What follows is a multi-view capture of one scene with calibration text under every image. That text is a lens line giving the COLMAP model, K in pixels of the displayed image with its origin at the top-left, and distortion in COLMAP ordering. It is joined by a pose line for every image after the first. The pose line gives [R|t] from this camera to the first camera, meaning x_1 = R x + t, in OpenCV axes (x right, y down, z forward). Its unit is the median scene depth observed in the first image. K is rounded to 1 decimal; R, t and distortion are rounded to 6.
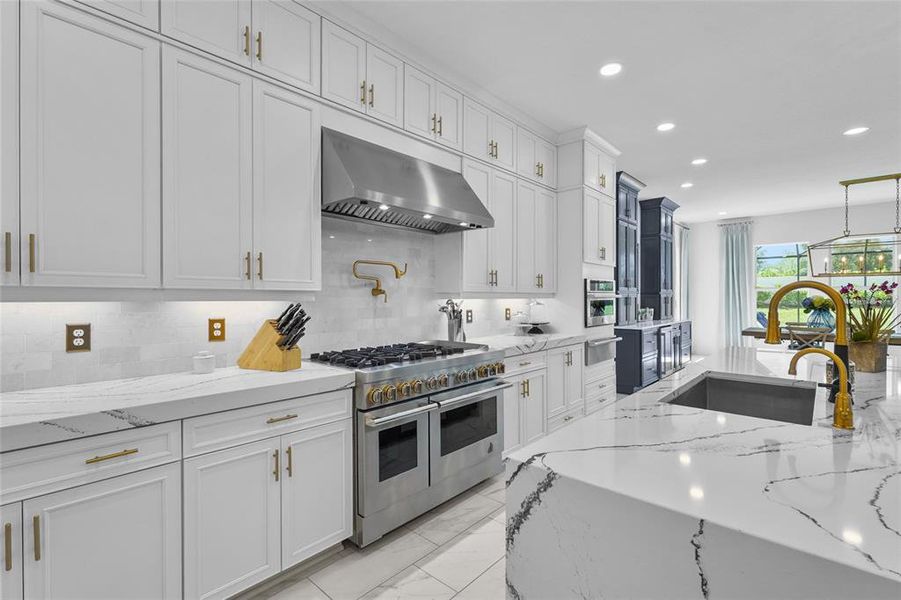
lens RADIAL K [[405.3, 0, 445.3], [0, 405.3, 301.8], [0, 0, 1]] dist [-0.001976, 0.001213]
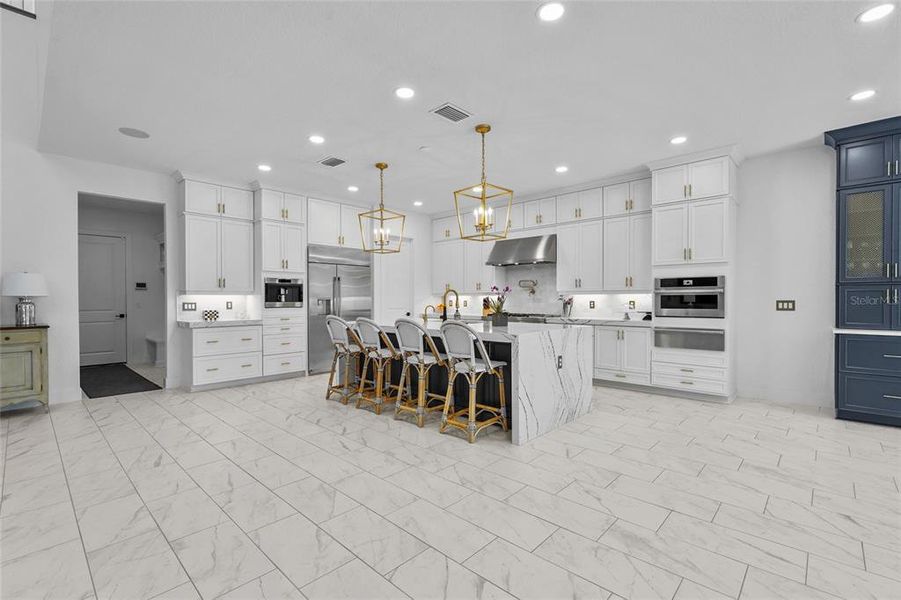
lens RADIAL K [[405.3, 0, 448.3], [0, 405.3, 301.3], [0, 0, 1]] dist [-0.001976, 0.001213]
pose [[-0.010881, 0.009425, -0.999896, 2.196782], [-0.007349, 0.999928, 0.009505, 0.011518], [0.999914, 0.007451, -0.010811, 0.490937]]
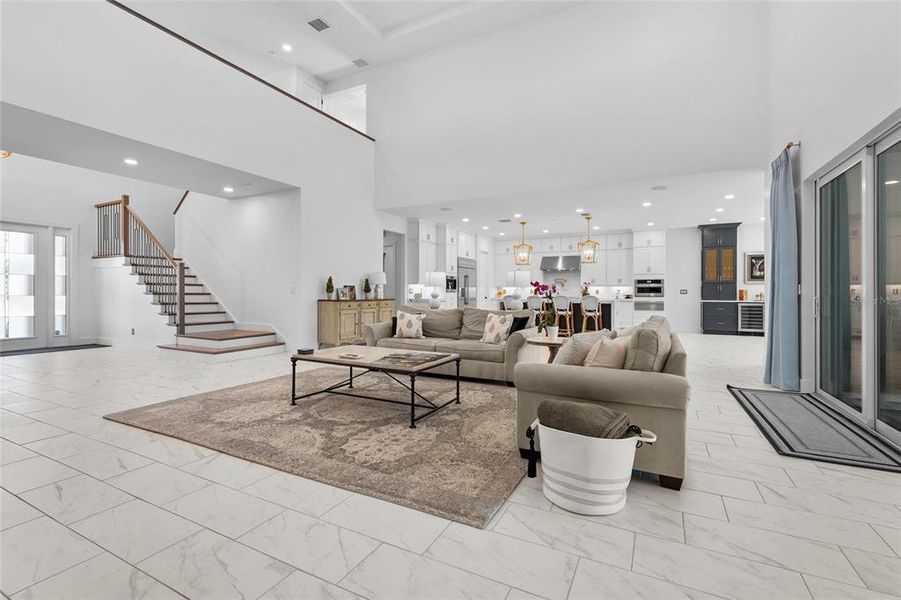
lens RADIAL K [[405.3, 0, 450.0], [0, 405.3, 292.2], [0, 0, 1]] dist [-0.001976, 0.001213]
pose [[0.265553, 0.003140, -0.964091, 3.720814], [-0.014391, 0.999896, -0.000708, 0.071590], [0.963989, 0.014062, 0.265571, -1.369470]]
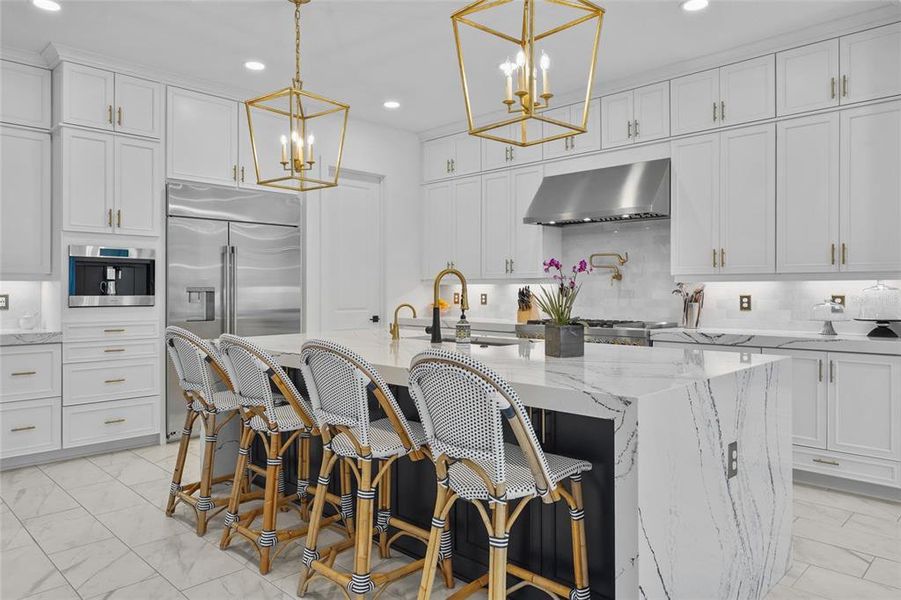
lens RADIAL K [[605.4, 0, 448.0], [0, 605.4, 287.9], [0, 0, 1]] dist [0.003696, 0.001677]
pose [[-0.032175, -0.001171, -0.999482, 1.626326], [-0.010062, 0.999949, -0.000848, 0.015023], [0.999432, 0.010029, -0.032185, 0.517379]]
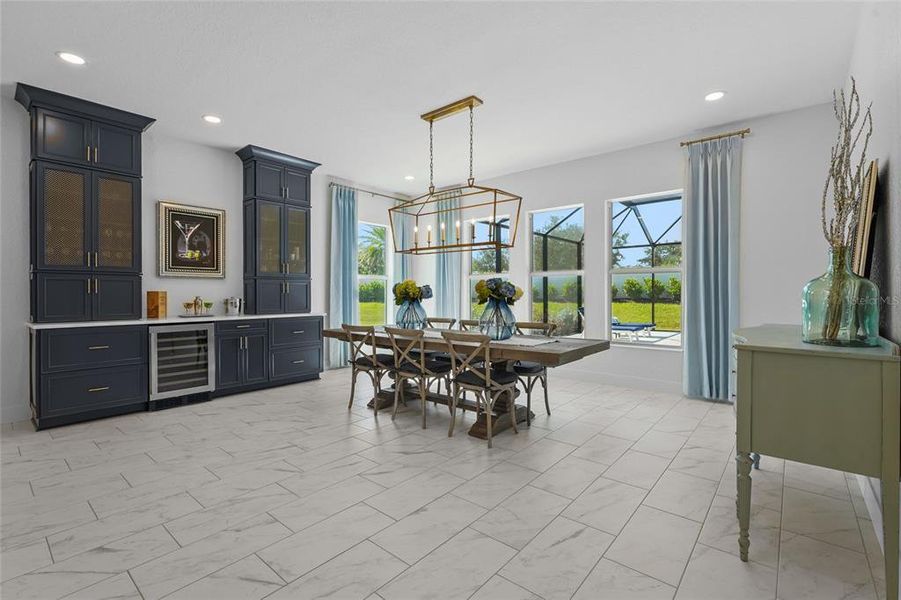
lens RADIAL K [[405.3, 0, 446.8], [0, 405.3, 296.0], [0, 0, 1]] dist [-0.001976, 0.001213]
pose [[0.999233, 0.000317, 0.039155, 1.933322], [-0.000125, 0.999988, -0.004895, 0.034074], [-0.039156, 0.004887, 0.999221, 0.594920]]
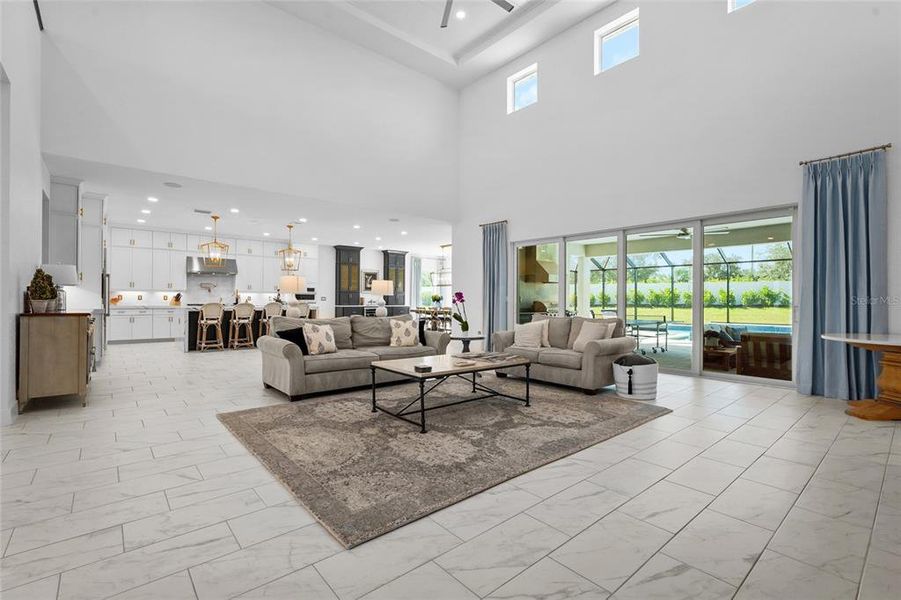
lens RADIAL K [[405.3, 0, 448.8], [0, 405.3, 296.7], [0, 0, 1]] dist [-0.001976, 0.001213]
pose [[0.992823, 0.006298, -0.119427, 2.553151], [-0.008698, 0.999770, -0.019588, 0.087108], [0.119276, 0.020486, 0.992650, -2.588415]]
